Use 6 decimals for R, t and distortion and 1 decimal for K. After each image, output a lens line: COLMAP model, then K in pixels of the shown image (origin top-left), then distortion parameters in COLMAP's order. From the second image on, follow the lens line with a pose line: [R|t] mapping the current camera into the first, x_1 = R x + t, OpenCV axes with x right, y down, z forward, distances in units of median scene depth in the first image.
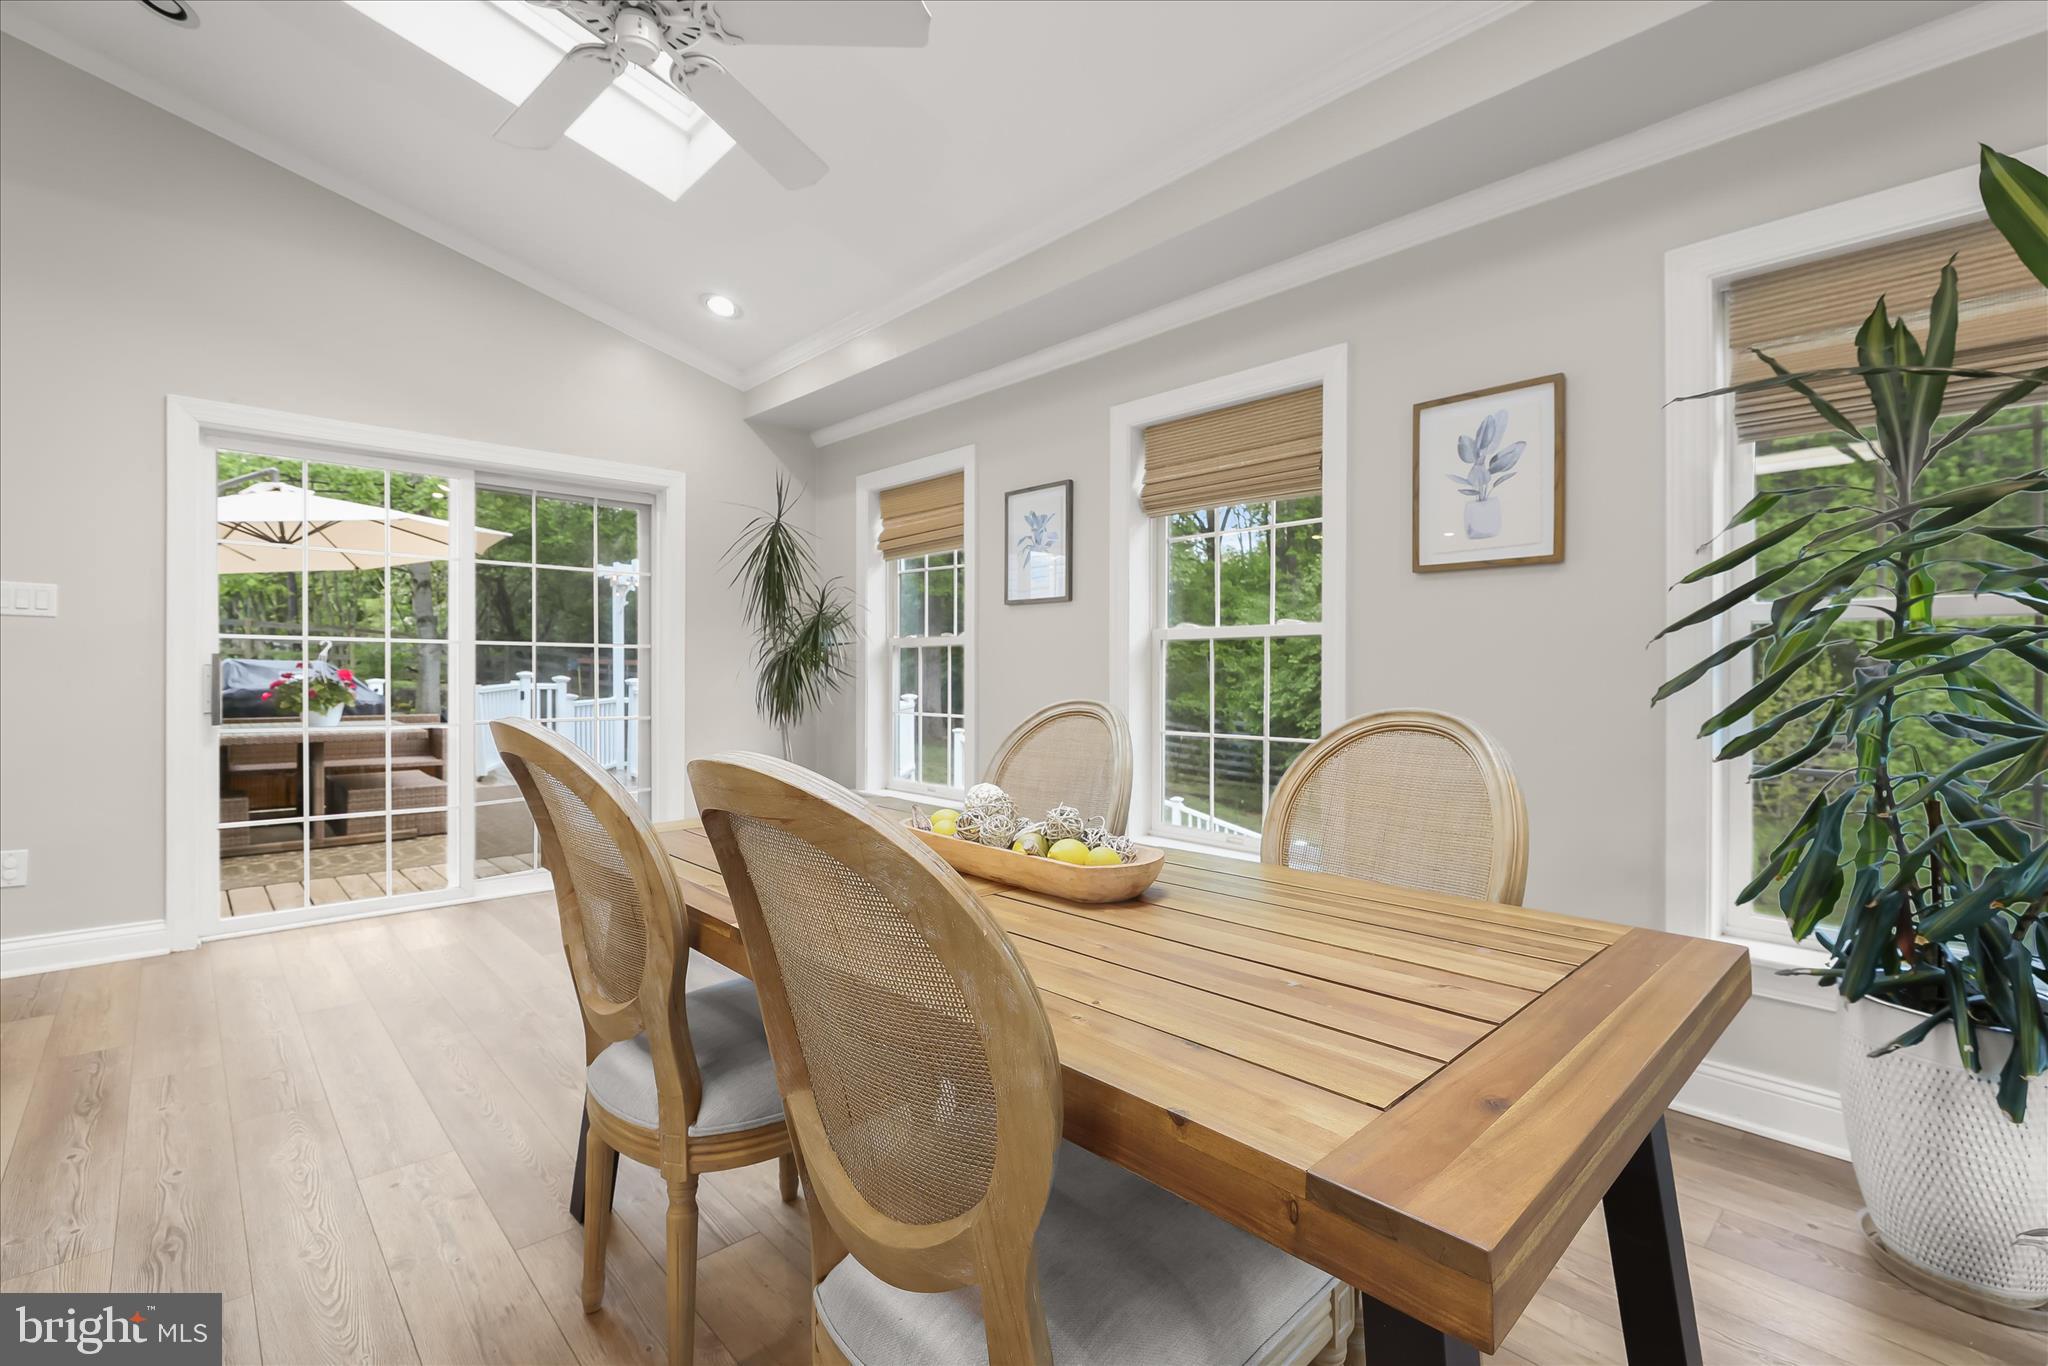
lens RADIAL K [[899.5, 0, 1031.2], [0, 899.5, 674.5], [0, 0, 1]] dist [0.002176, -0.000419]
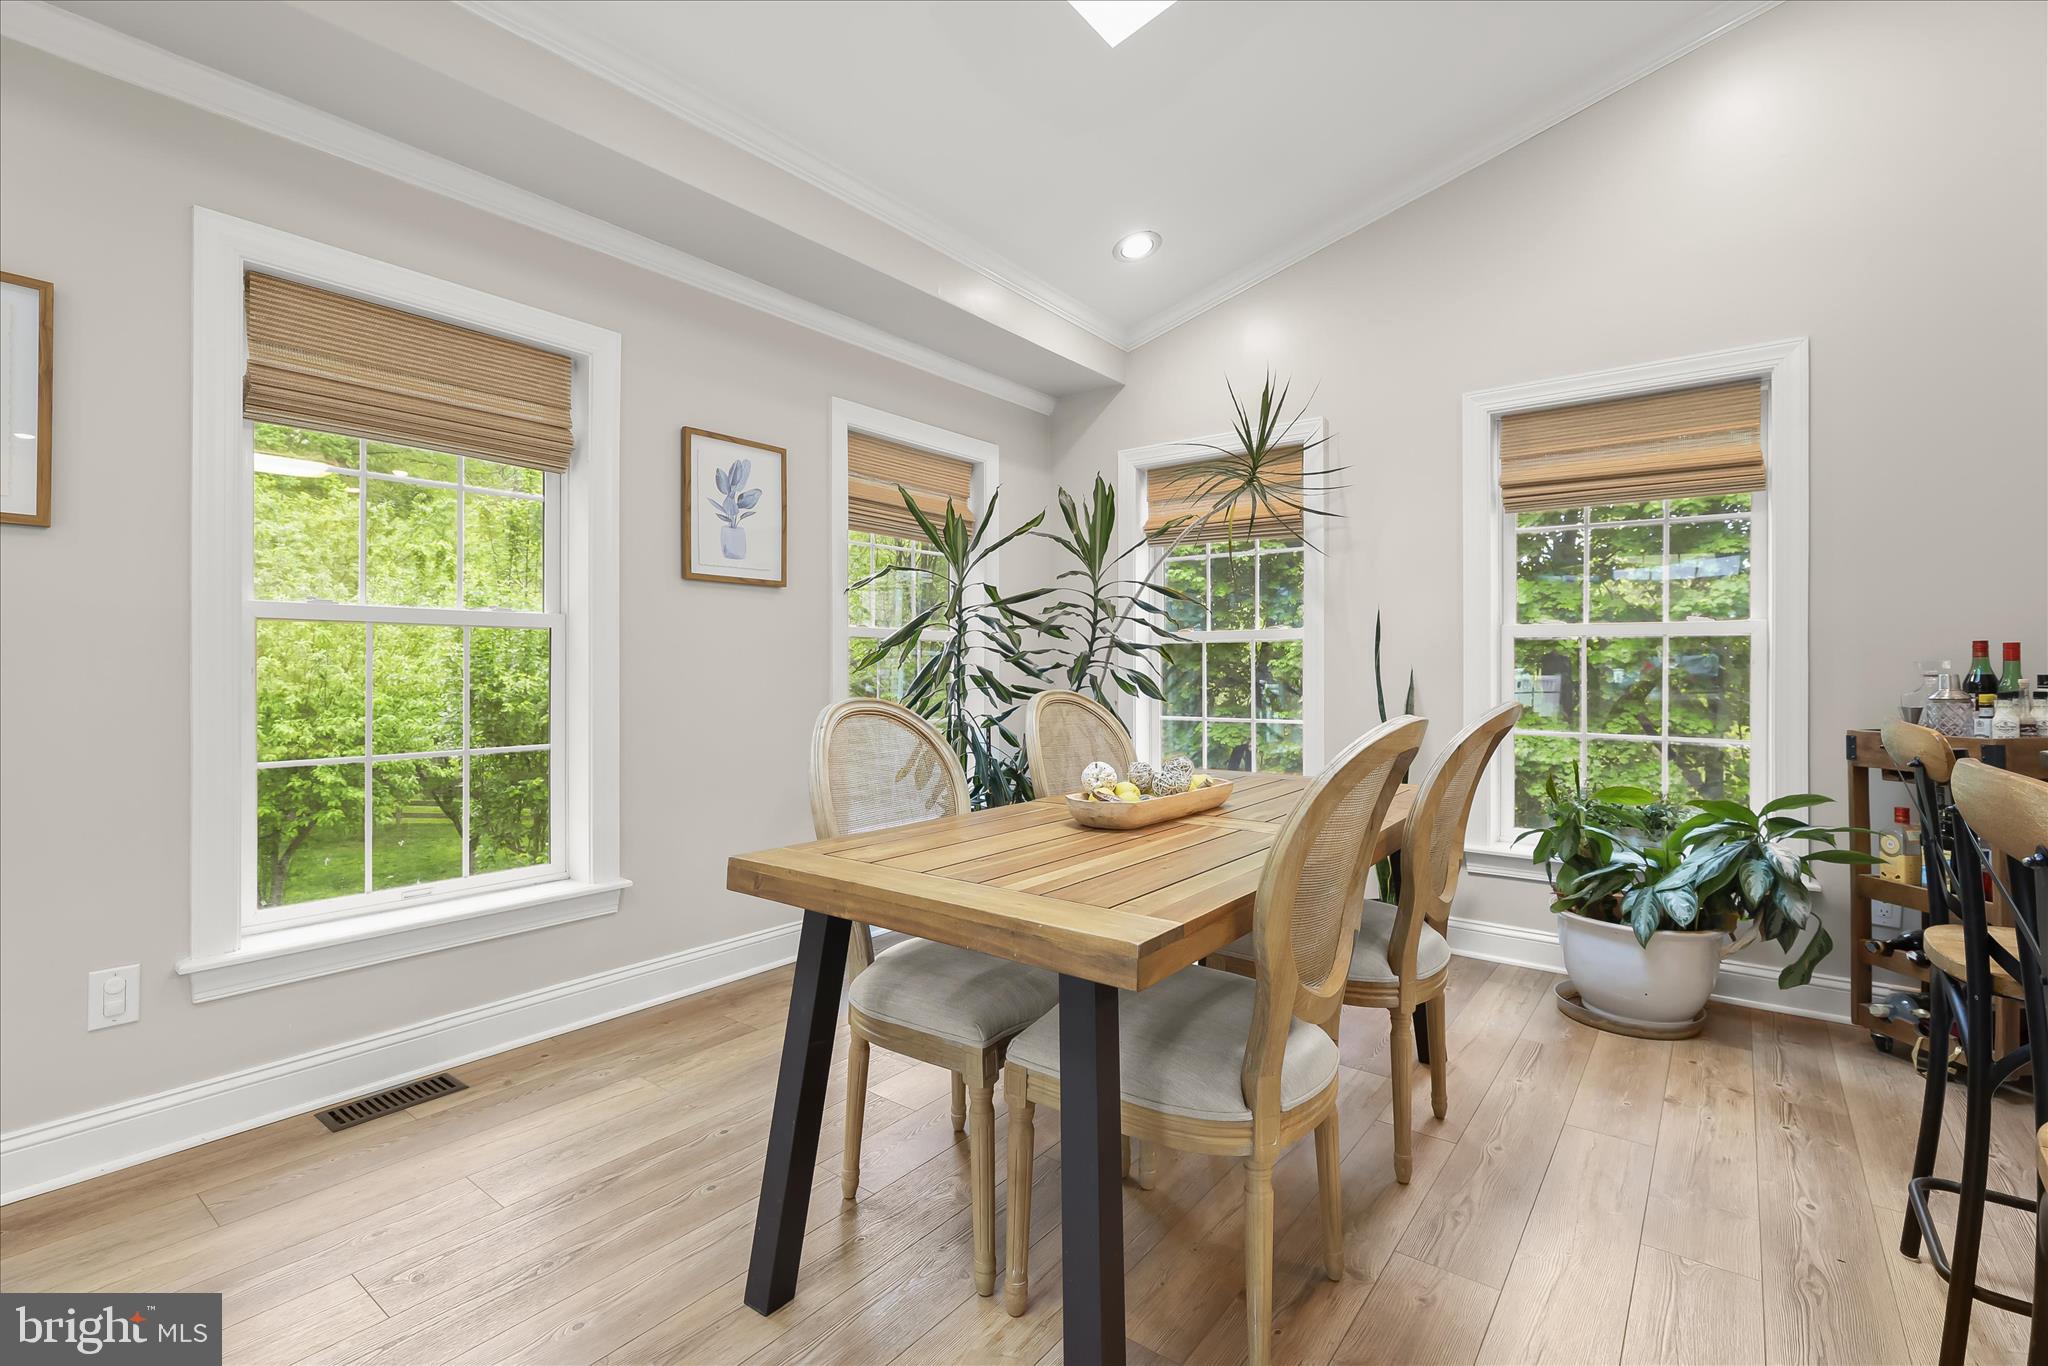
lens RADIAL K [[899.5, 0, 1029.1], [0, 899.5, 671.1], [0, 0, 1]] dist [0.002176, -0.000419]
pose [[-0.142727, -0.000924, 0.989762, -0.765143], [0.010811, 0.999938, 0.002492, 0.002248], [-0.989703, 0.011055, -0.142708, 0.782697]]
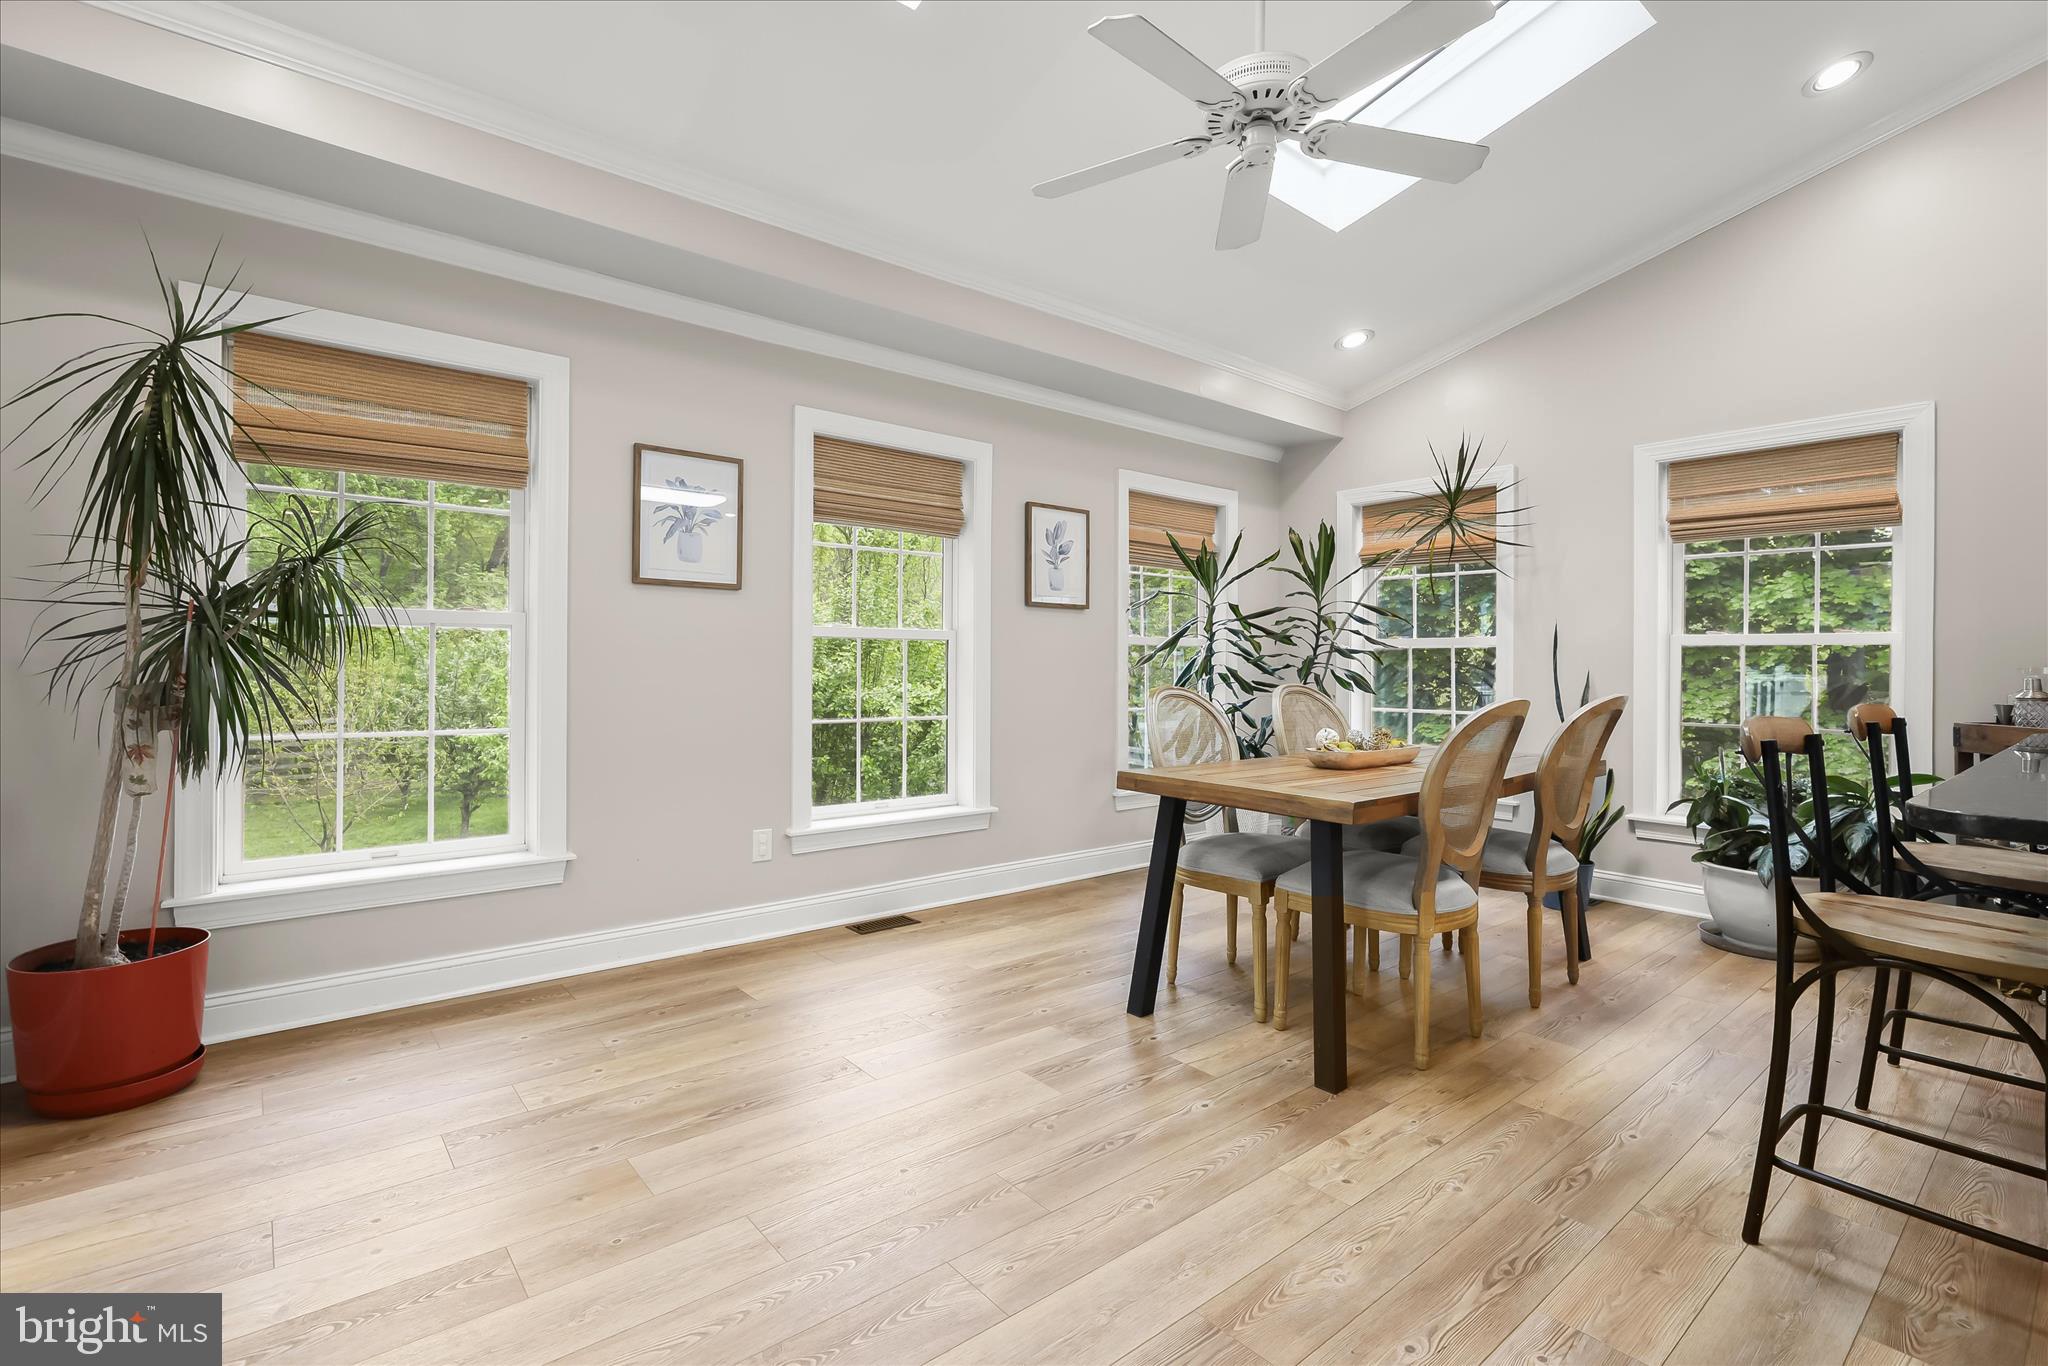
lens RADIAL K [[899.5, 0, 1033.7], [0, 899.5, 665.8], [0, 0, 1]] dist [0.002176, -0.000419]
pose [[0.076211, 0.003009, 0.997087, -1.244026], [0.003932, 0.999987, -0.003319, 0.000671], [-0.997084, 0.004173, 0.076198, 0.914295]]
